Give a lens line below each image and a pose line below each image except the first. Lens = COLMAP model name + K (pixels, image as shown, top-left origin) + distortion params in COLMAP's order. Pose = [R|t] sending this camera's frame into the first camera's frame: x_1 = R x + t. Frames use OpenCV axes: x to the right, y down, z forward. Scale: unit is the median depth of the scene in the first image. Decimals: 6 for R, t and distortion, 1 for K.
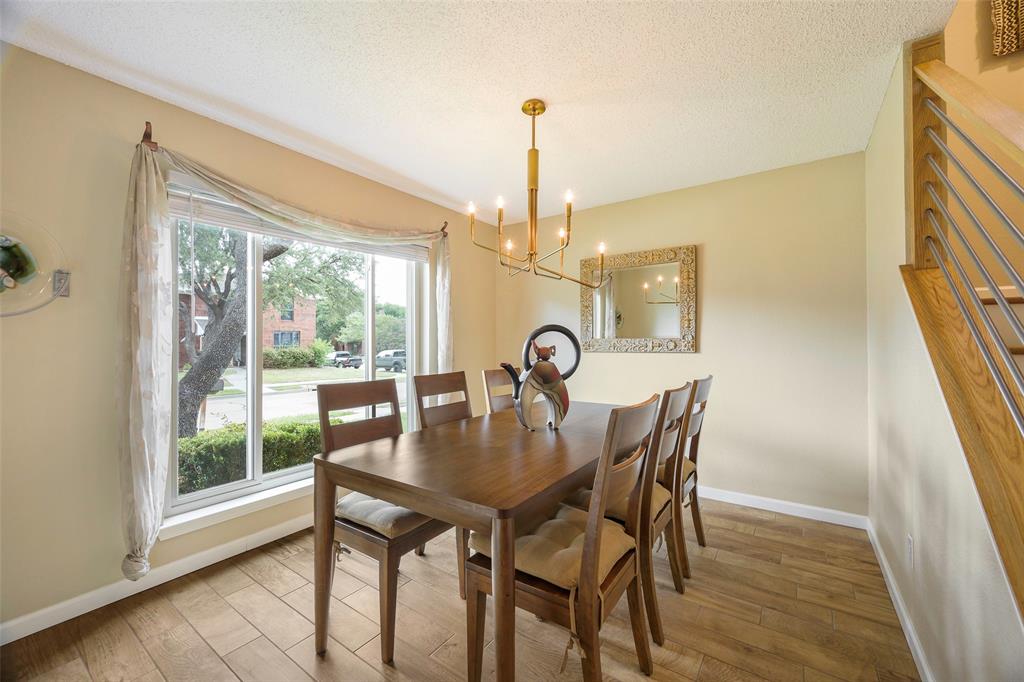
lens RADIAL K [[405.9, 0, 513.8], [0, 405.9, 339.4], [0, 0, 1]] dist [-0.000887, -0.000301]
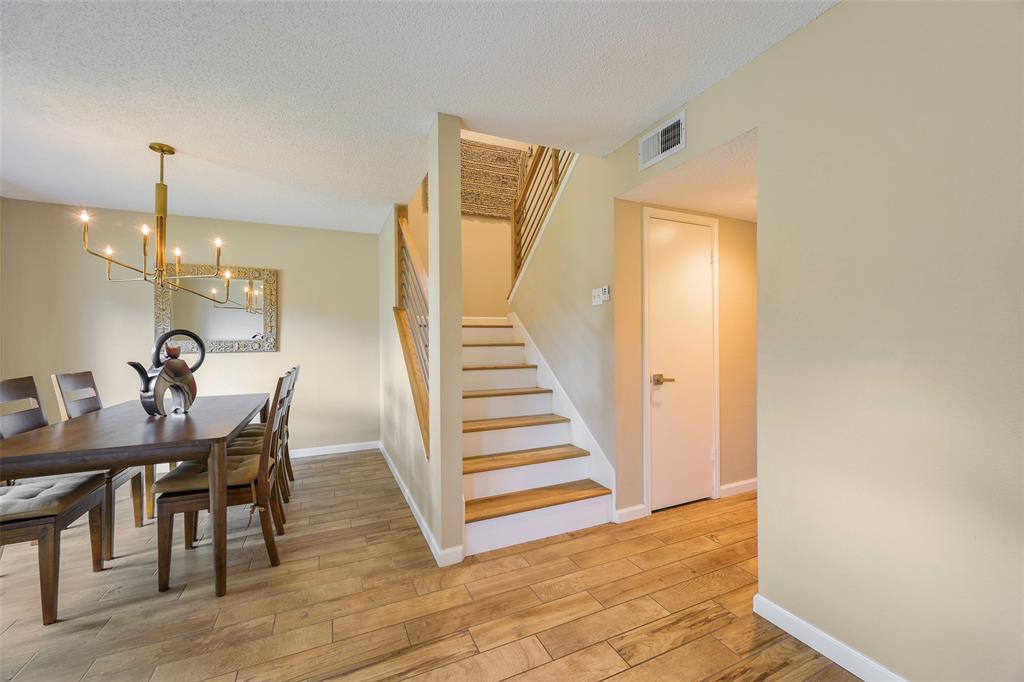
lens RADIAL K [[405.9, 0, 513.8], [0, 405.9, 339.4], [0, 0, 1]] dist [-0.000887, -0.000301]
pose [[0.501939, 0.002898, 0.864898, -0.465168], [0.000162, 0.999994, -0.003444, -0.001628], [-0.864903, 0.001869, 0.501935, -0.501981]]
